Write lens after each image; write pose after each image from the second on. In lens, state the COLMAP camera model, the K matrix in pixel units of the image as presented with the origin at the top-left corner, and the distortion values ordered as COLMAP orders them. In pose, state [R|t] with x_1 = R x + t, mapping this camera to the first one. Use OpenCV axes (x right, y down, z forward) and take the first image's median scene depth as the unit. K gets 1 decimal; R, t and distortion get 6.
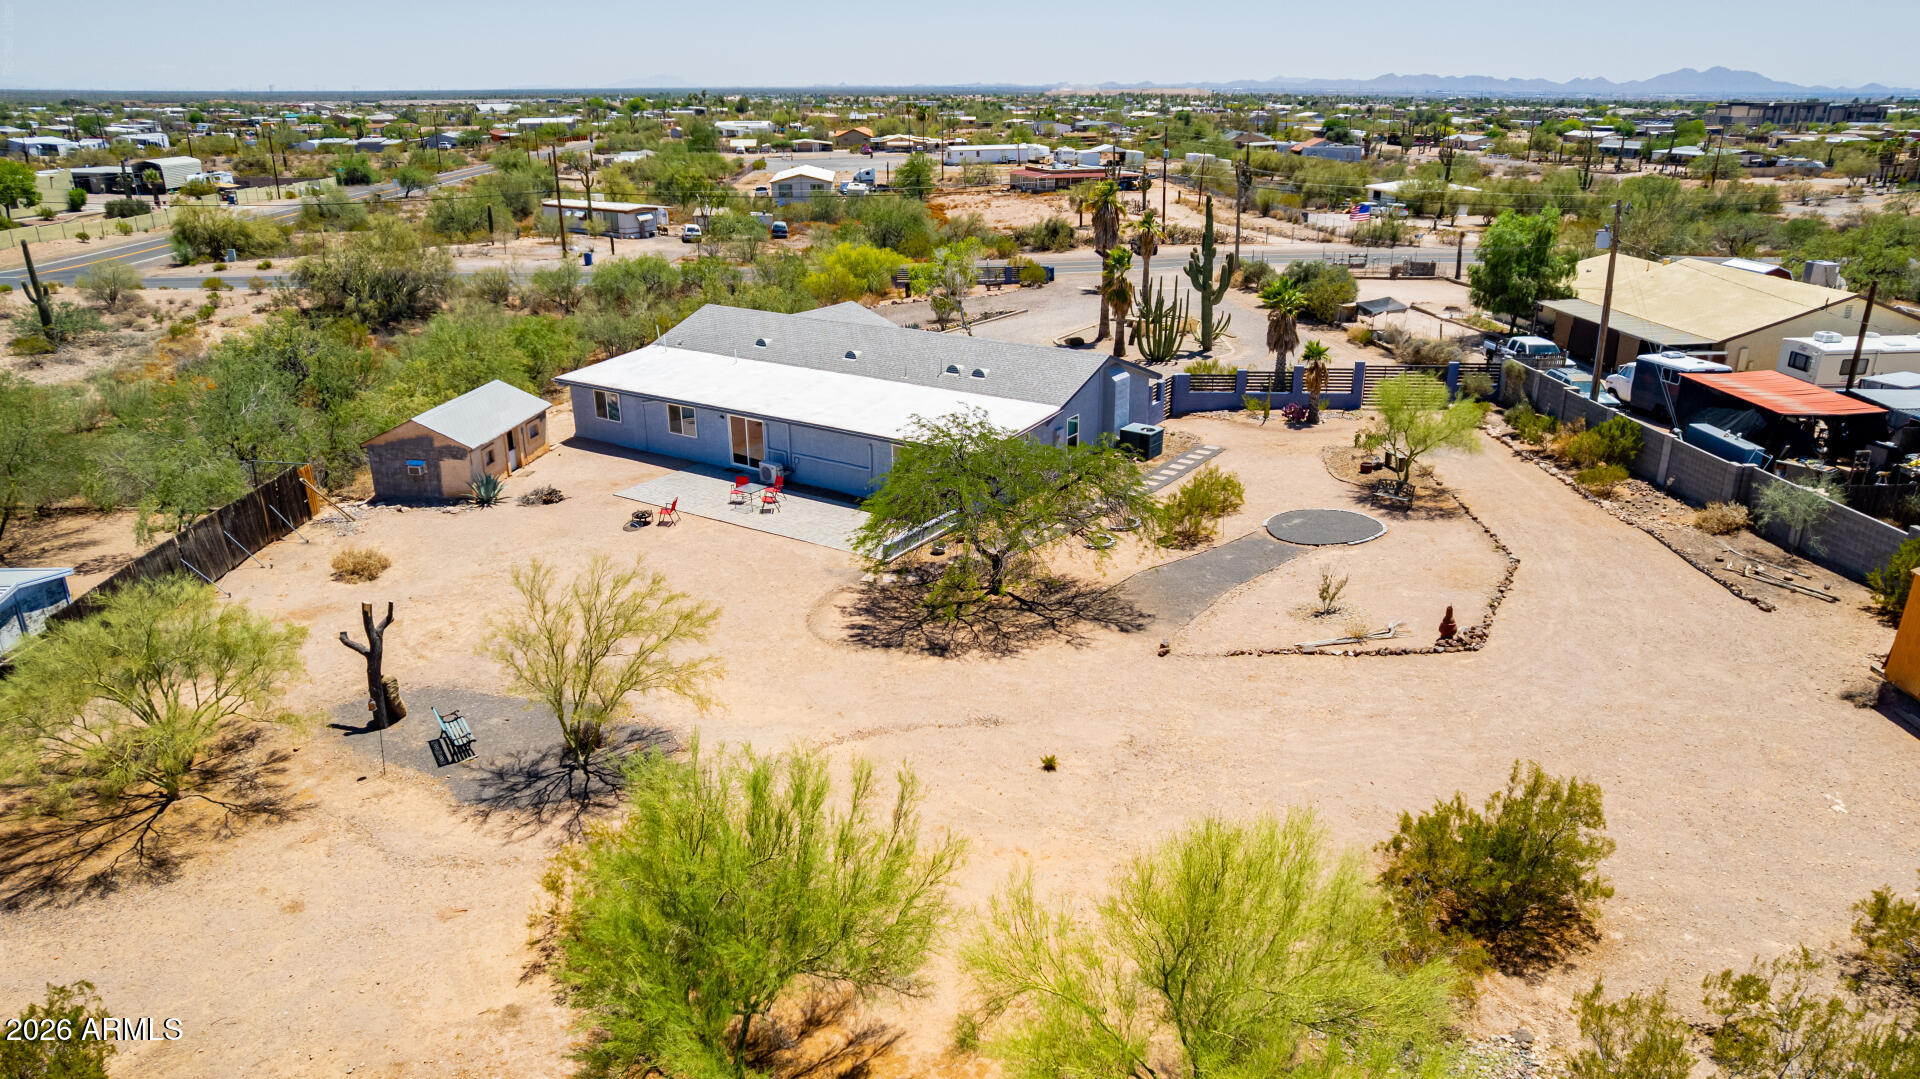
lens RADIAL K [[1268.4, 0, 963.4], [0, 1268.4, 536.5], [0, 0, 1]] dist [-0.076761, 0.074936]
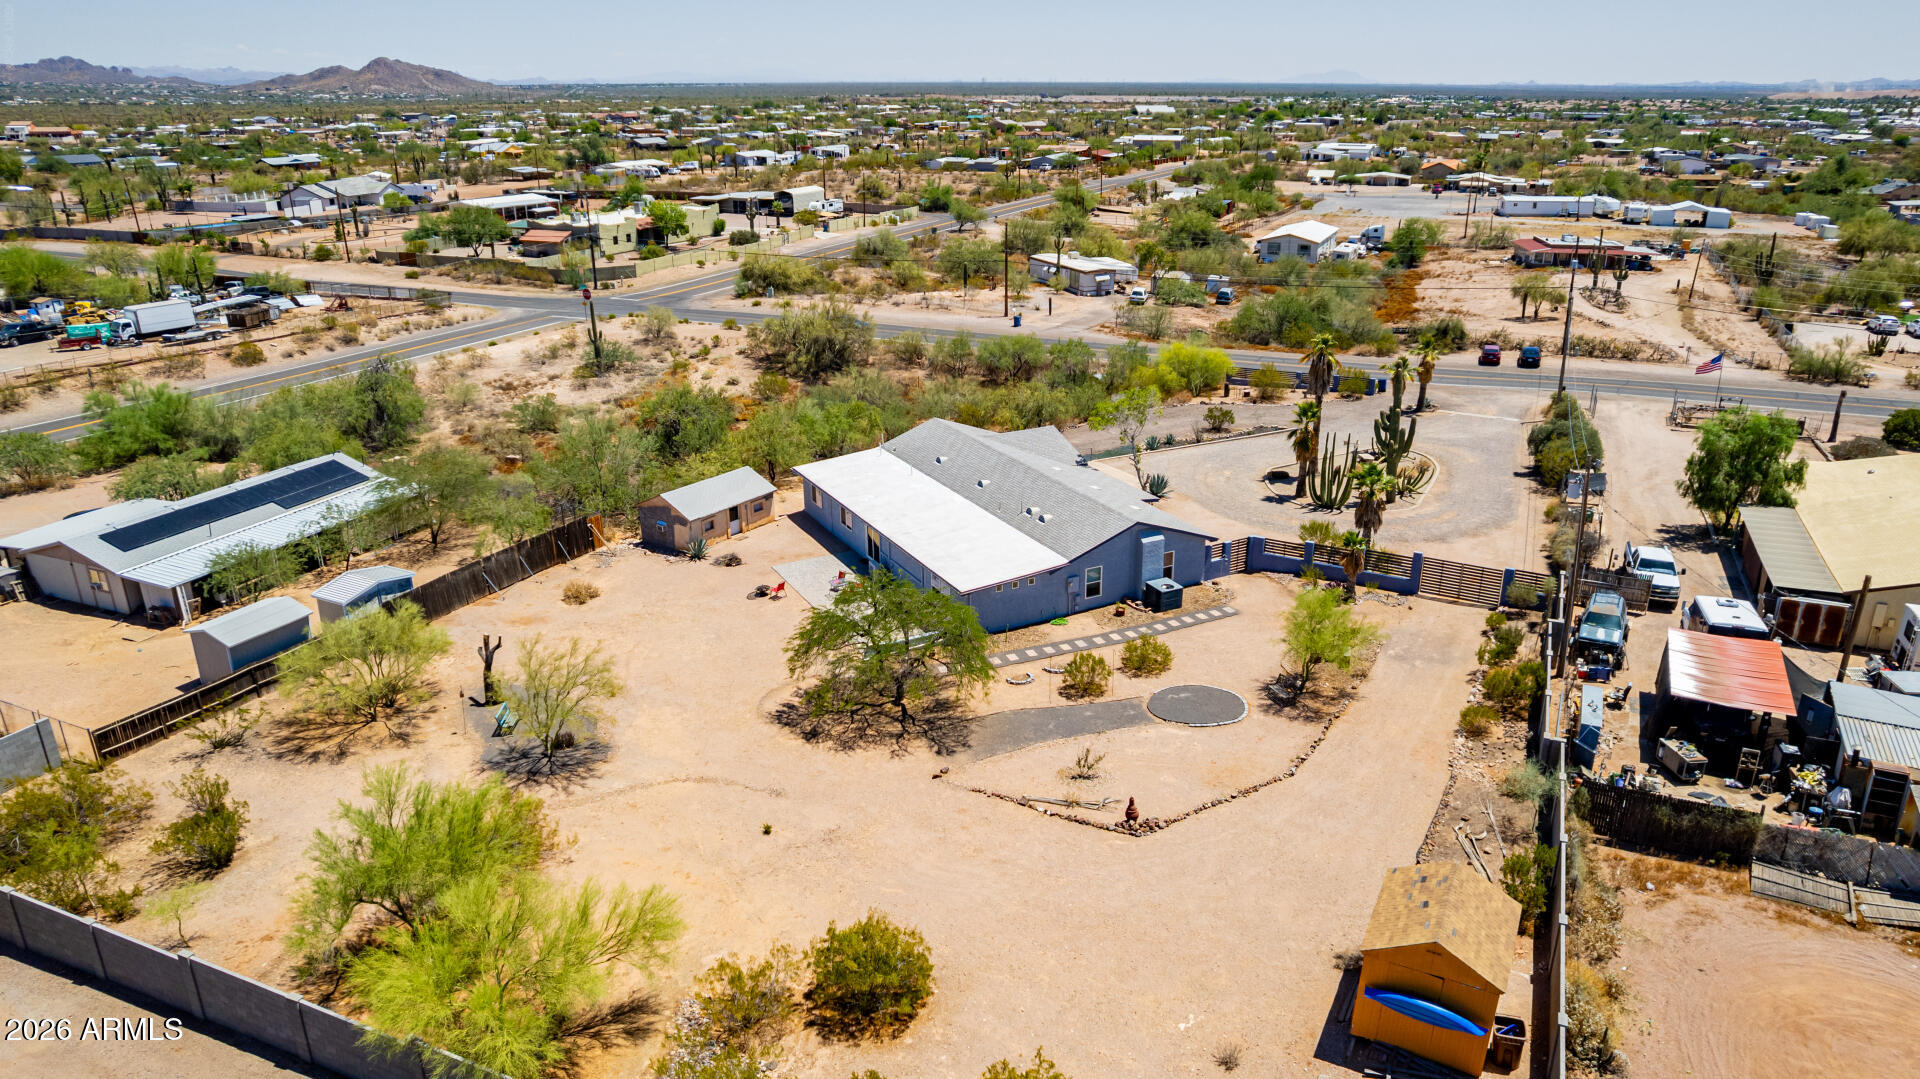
lens RADIAL K [[1249.7, 0, 964.0], [0, 1249.7, 537.5], [0, 0, 1]] dist [-0.074780, 0.069611]
pose [[0.875979, 0.164285, -0.453510, 0.567389], [-0.159307, 0.985989, 0.049466, -0.177706], [0.455282, 0.028916, 0.889877, -0.153815]]
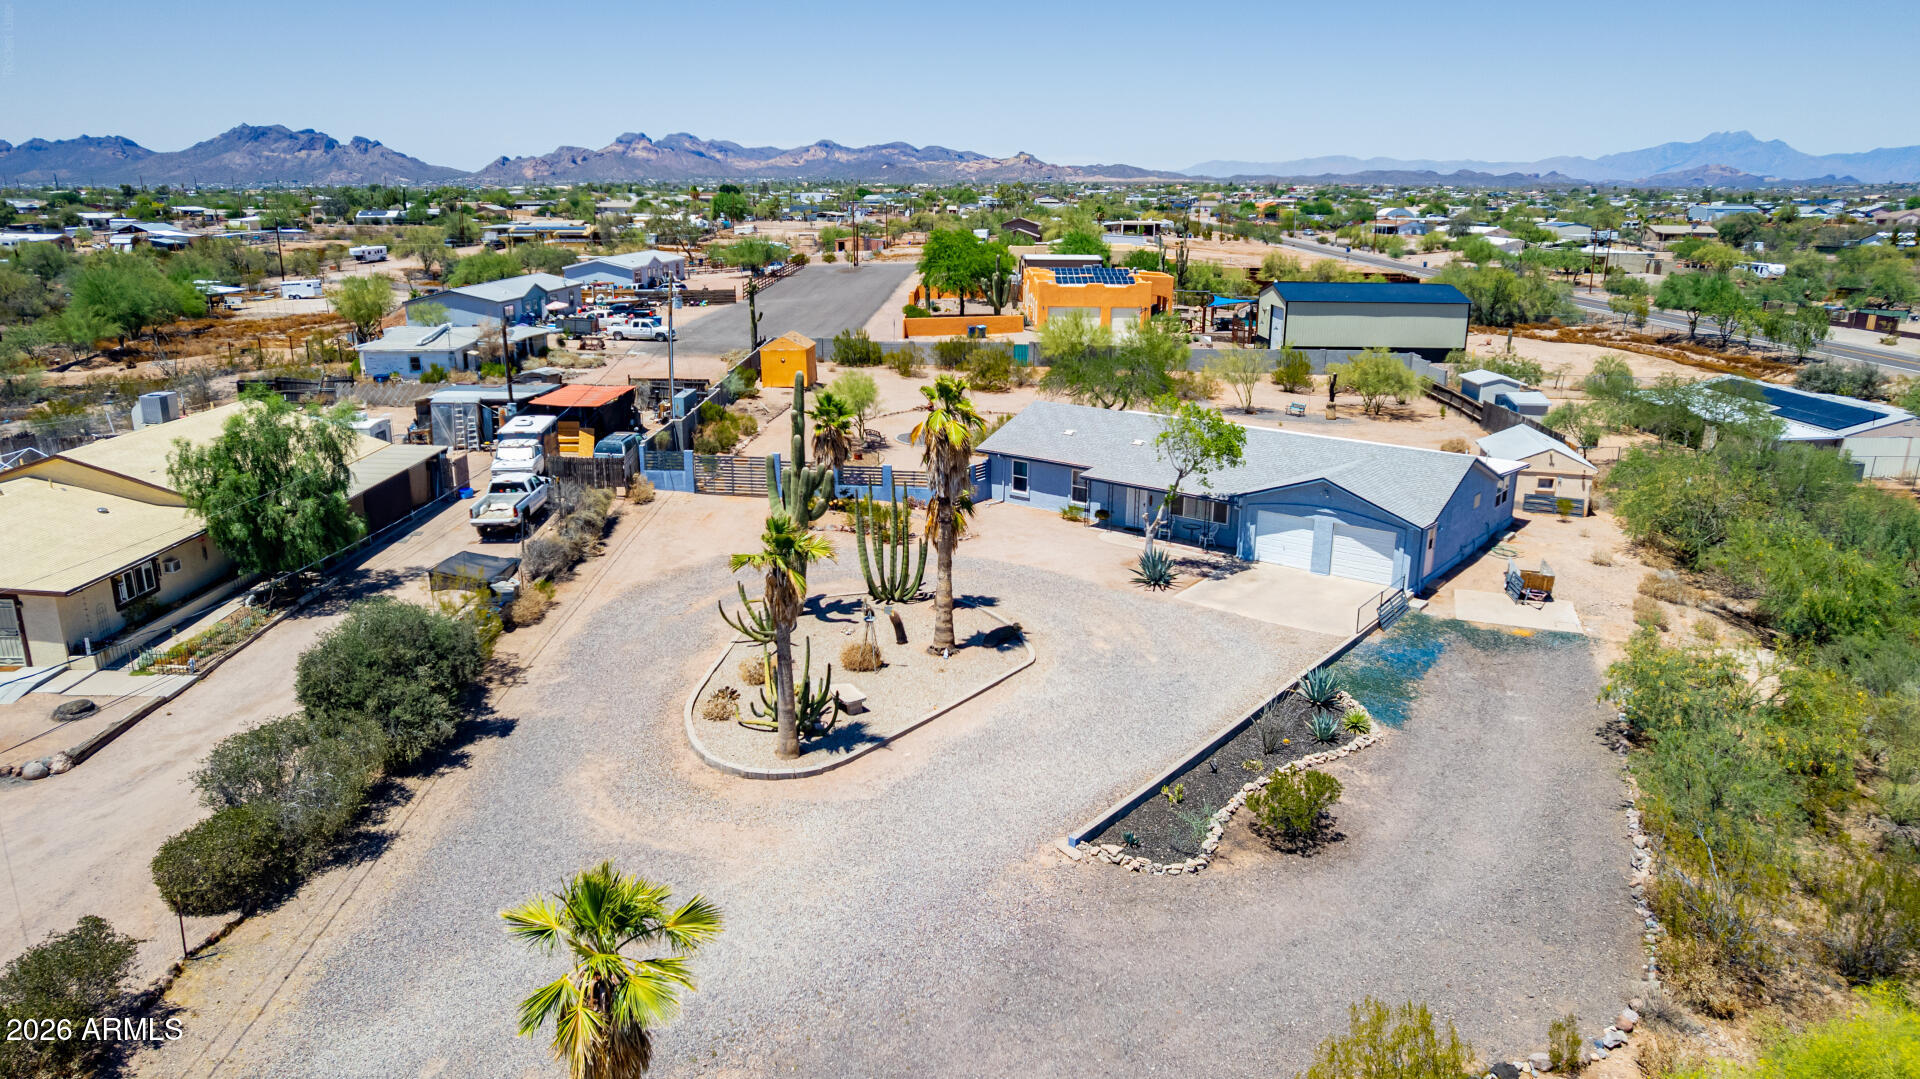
lens RADIAL K [[1249.7, 0, 964.0], [0, 1249.7, 537.5], [0, 0, 1]] dist [-0.074780, 0.069611]
pose [[-0.997711, -0.026393, 0.062262, 0.115312], [0.014558, 0.815282, 0.578880, -0.844460], [-0.066040, 0.578462, -0.813032, 2.332535]]
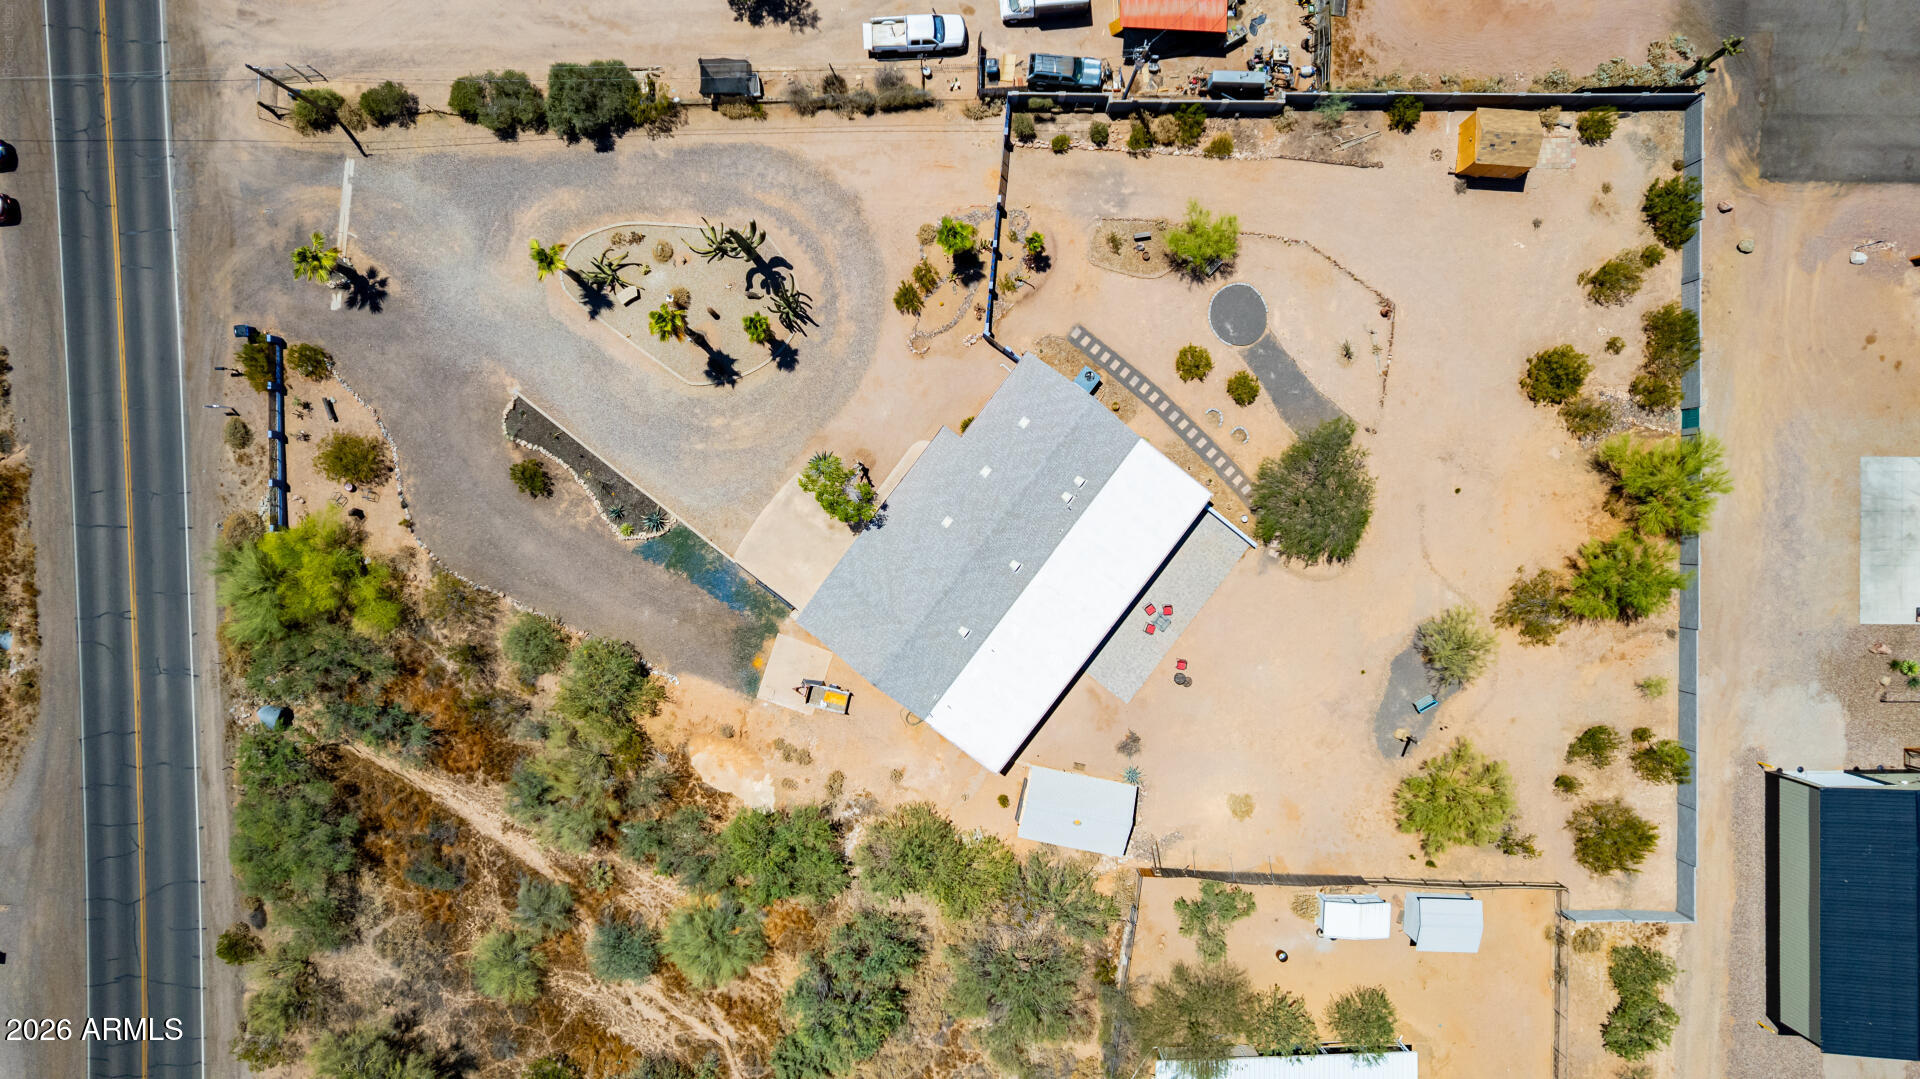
lens RADIAL K [[1268.4, 0, 963.4], [0, 1268.4, 536.5], [0, 0, 1]] dist [-0.076761, 0.074936]
pose [[0.065552, -0.997732, -0.015282, -0.040902], [0.324649, 0.006843, 0.945810, -1.812475], [-0.943560, -0.066961, 0.324362, 0.707614]]
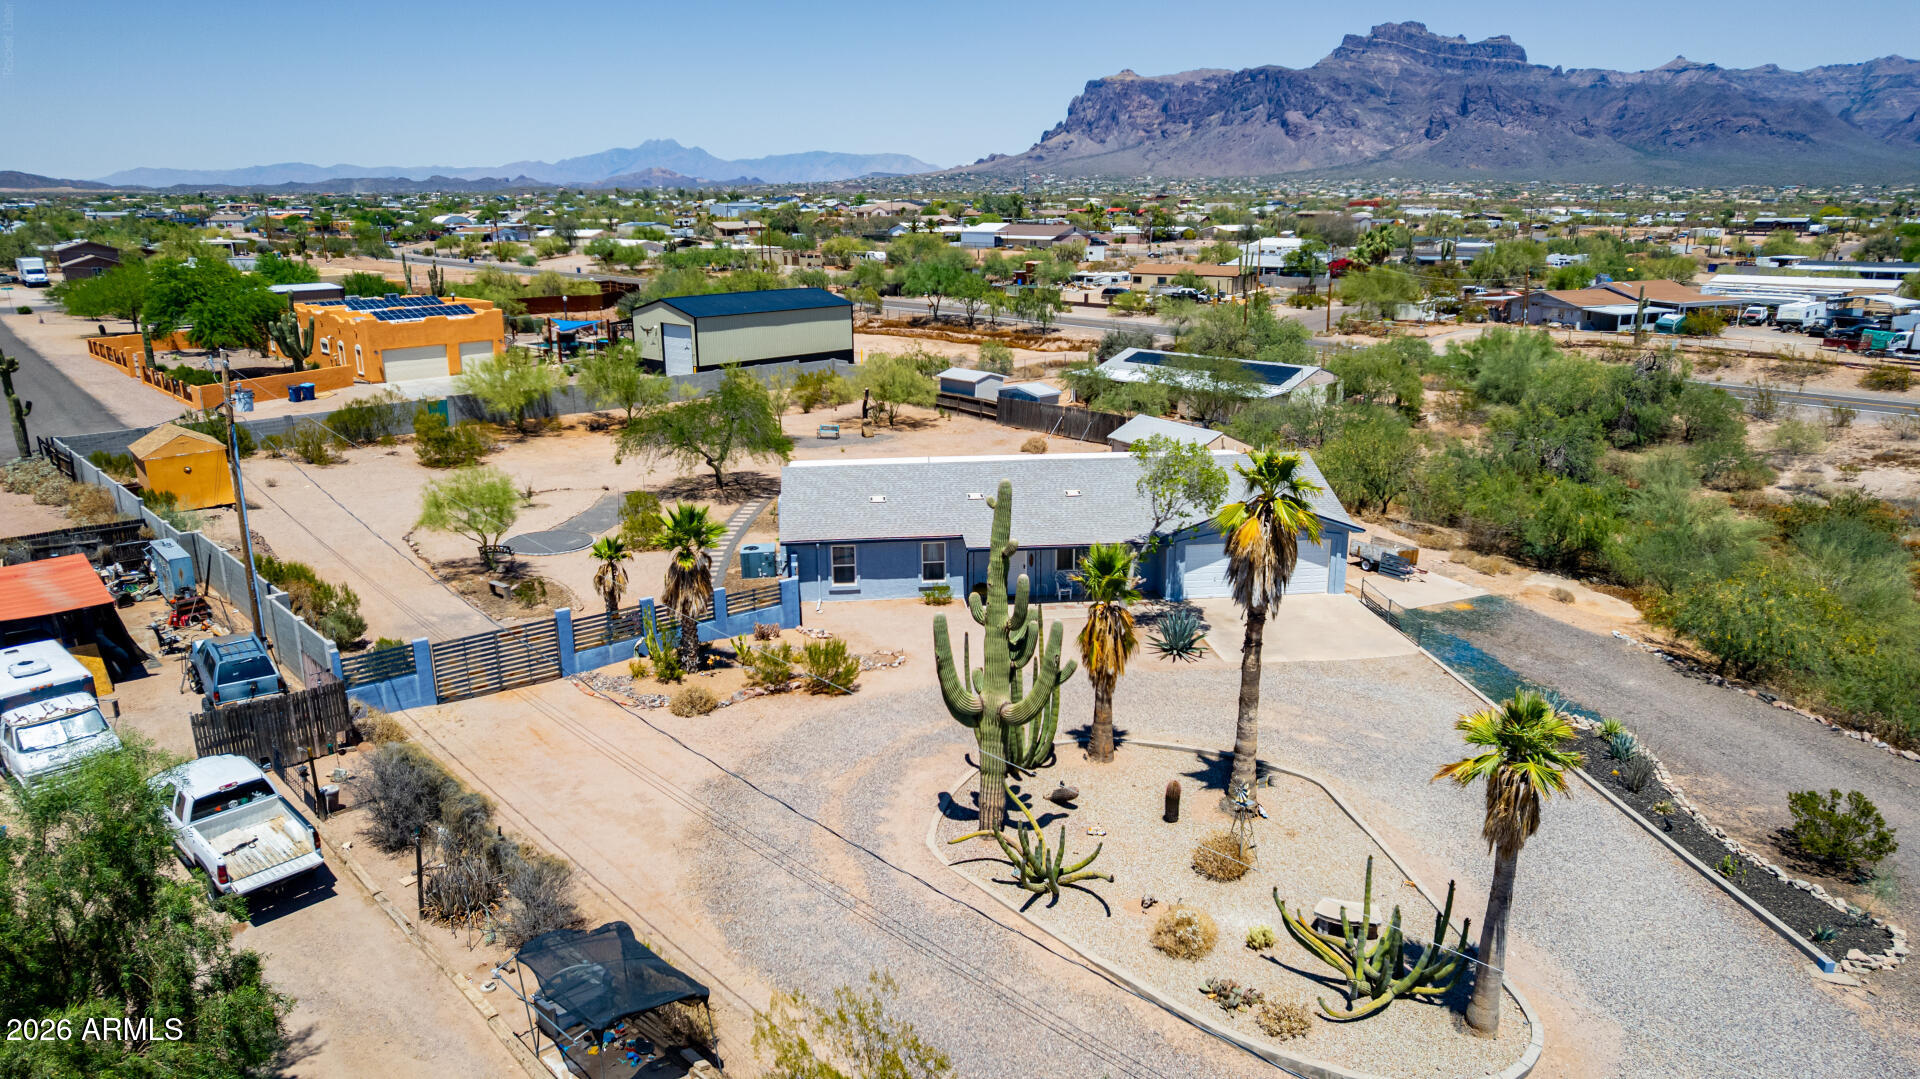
lens RADIAL K [[1224.8, 0, 964.2], [0, 1224.8, 528.4], [0, 0, 1]] dist [-0.071843, 0.067602]
pose [[-0.762178, 0.171358, -0.624277, 0.690718], [-0.216694, 0.841171, 0.495454, -0.685512], [0.610024, 0.512901, -0.603990, 1.881365]]
